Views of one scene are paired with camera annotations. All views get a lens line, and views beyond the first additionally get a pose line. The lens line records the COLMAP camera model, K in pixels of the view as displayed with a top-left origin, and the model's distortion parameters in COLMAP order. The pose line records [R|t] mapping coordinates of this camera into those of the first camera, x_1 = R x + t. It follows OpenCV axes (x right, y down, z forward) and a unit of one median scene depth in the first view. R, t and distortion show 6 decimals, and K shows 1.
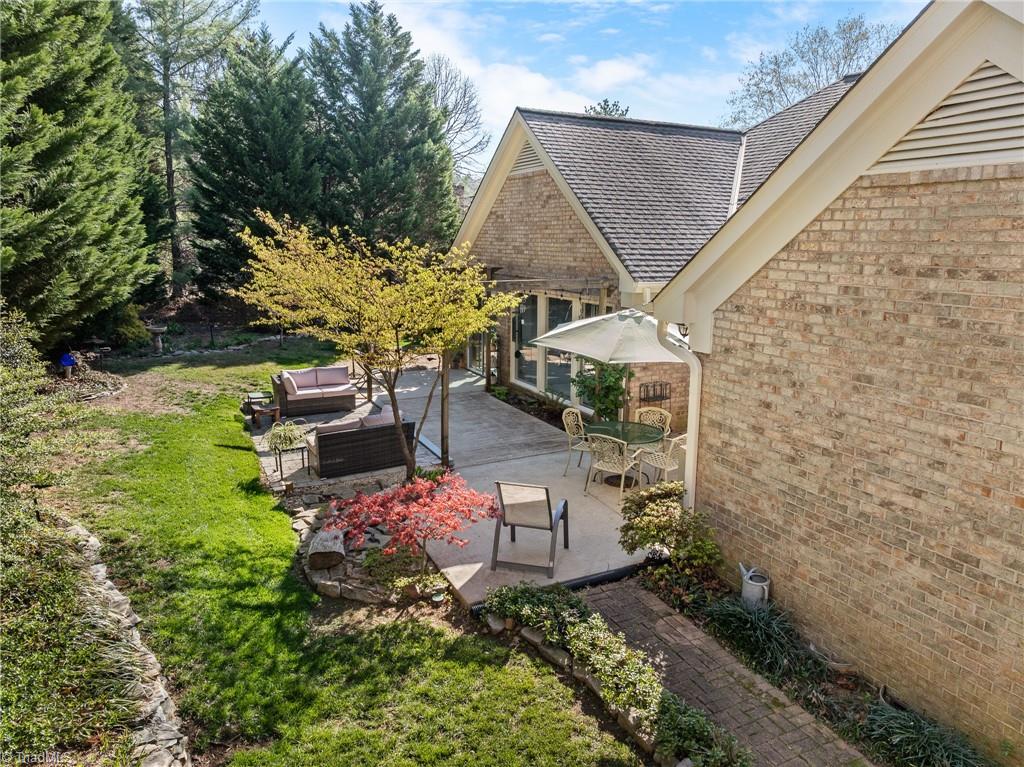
lens RADIAL K [[723.2, 0, 514.6], [0, 723.2, 380.6], [0, 0, 1]] dist [-0.033716, -0.007932]
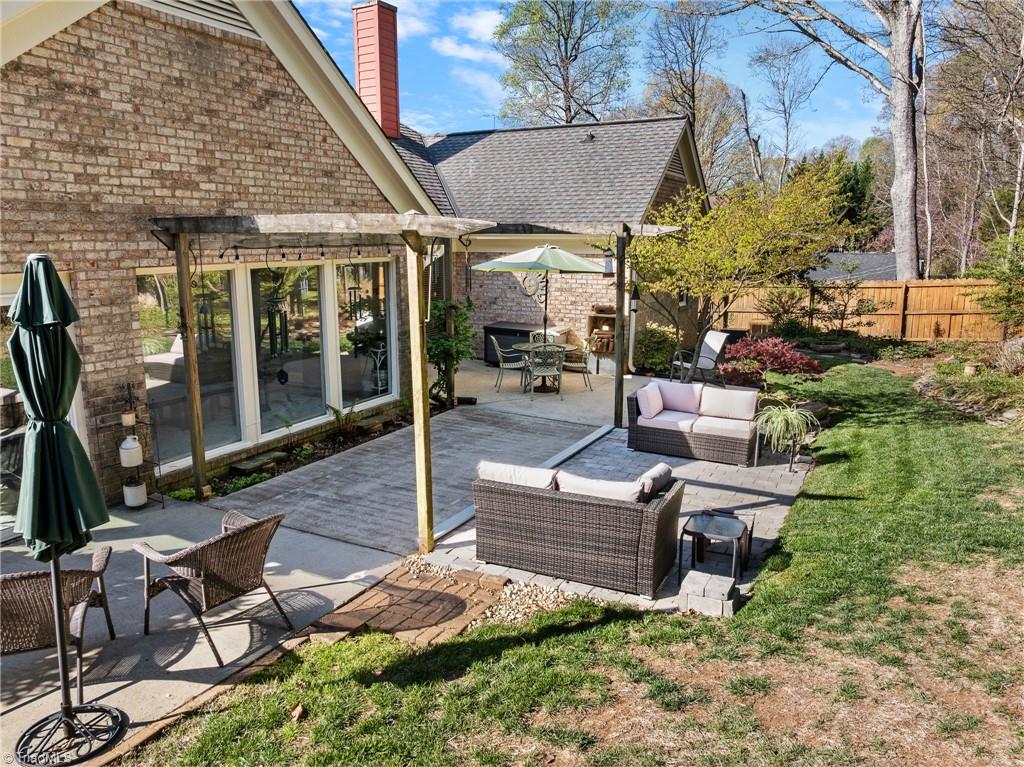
lens RADIAL K [[723.2, 0, 515.3], [0, 723.2, 382.9], [0, 0, 1]] dist [-0.033716, -0.007932]
pose [[-0.590515, -0.160647, 0.790876, -0.710435], [0.157564, 0.938177, 0.308215, -0.229731], [-0.791496, 0.306619, -0.528696, 1.538874]]
